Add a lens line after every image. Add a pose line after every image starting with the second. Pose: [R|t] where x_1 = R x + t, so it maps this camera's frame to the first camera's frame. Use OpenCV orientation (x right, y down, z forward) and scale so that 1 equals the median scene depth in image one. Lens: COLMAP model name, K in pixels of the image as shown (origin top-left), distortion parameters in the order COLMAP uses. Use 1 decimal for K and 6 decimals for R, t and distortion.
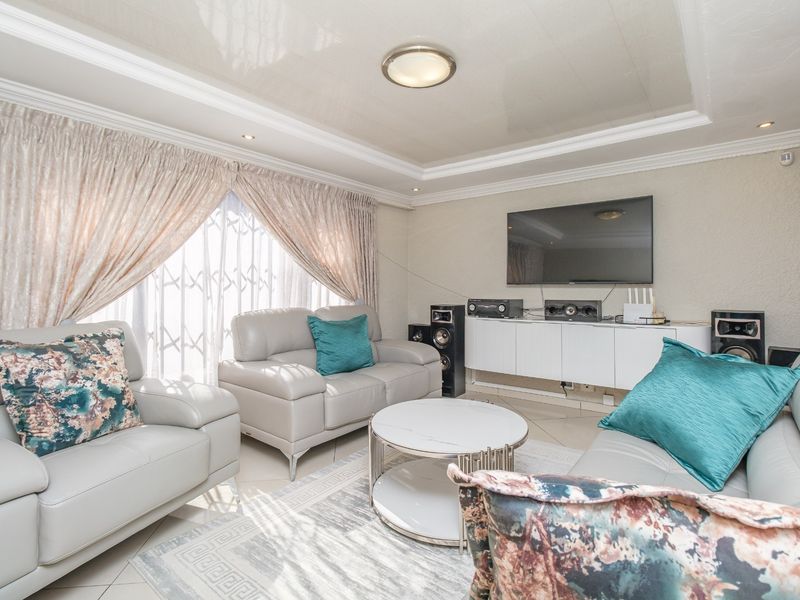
lens RADIAL K [[394.9, 0, 400.9], [0, 394.9, 294.1], [0, 0, 1]] dist [0.000085, -0.001026]
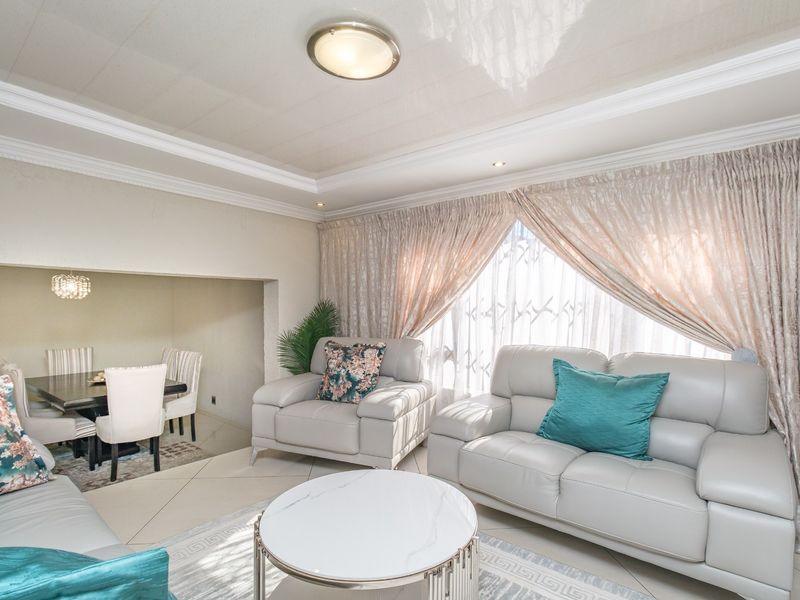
lens RADIAL K [[400.9, 0, 402.1], [0, 400.9, 305.6], [0, 0, 1]] dist [0.003729, 0.000976]
pose [[-0.020371, 0.012745, -0.999711, 0.939338], [-0.025108, 0.999597, 0.013256, -0.091141], [0.999477, 0.025371, -0.020043, 1.198501]]
